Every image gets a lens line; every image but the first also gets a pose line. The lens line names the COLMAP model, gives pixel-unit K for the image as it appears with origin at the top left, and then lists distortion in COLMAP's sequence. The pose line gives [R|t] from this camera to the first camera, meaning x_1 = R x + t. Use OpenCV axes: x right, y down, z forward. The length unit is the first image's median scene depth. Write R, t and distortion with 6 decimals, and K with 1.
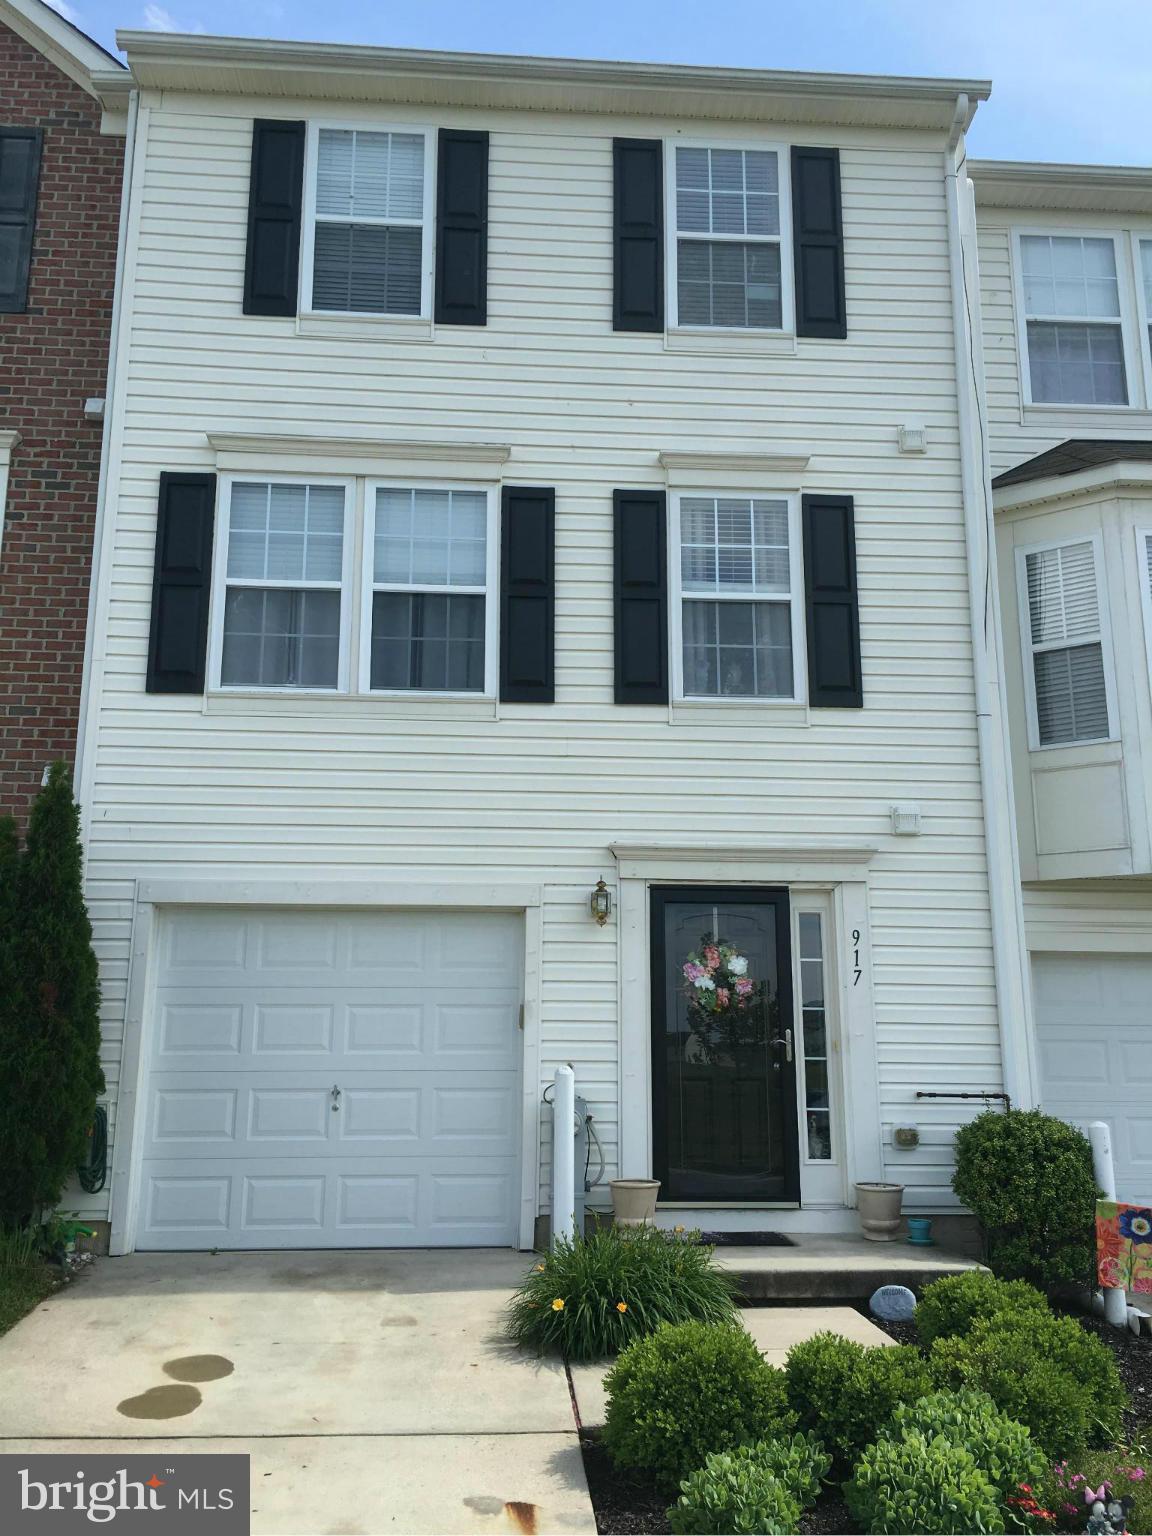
lens RADIAL K [[1307.0, 0, 576.1], [0, 1307.0, 765.9], [0, 0, 1]] dist [0.038285, -0.004227]
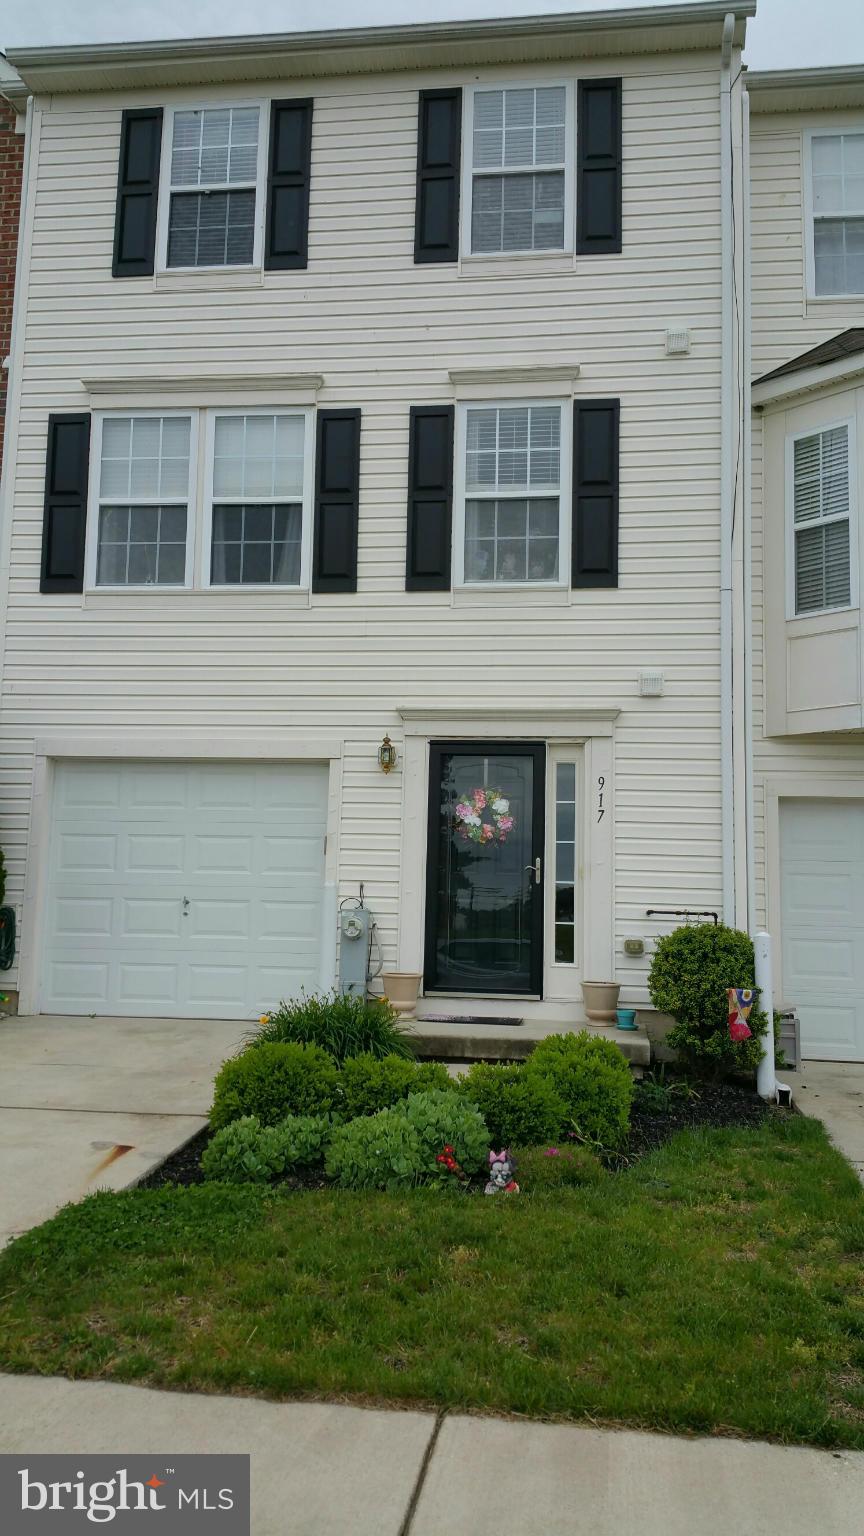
lens RADIAL K [[1236.9, 0, 437.4], [0, 1236.9, 769.0], [0, 0, 1]] dist [0.142140, -0.304947]
pose [[0.979194, -0.003308, -0.202897, 0.281897], [0.021867, 0.995765, 0.089297, 0.013838], [0.201742, -0.091876, 0.975120, -0.120351]]
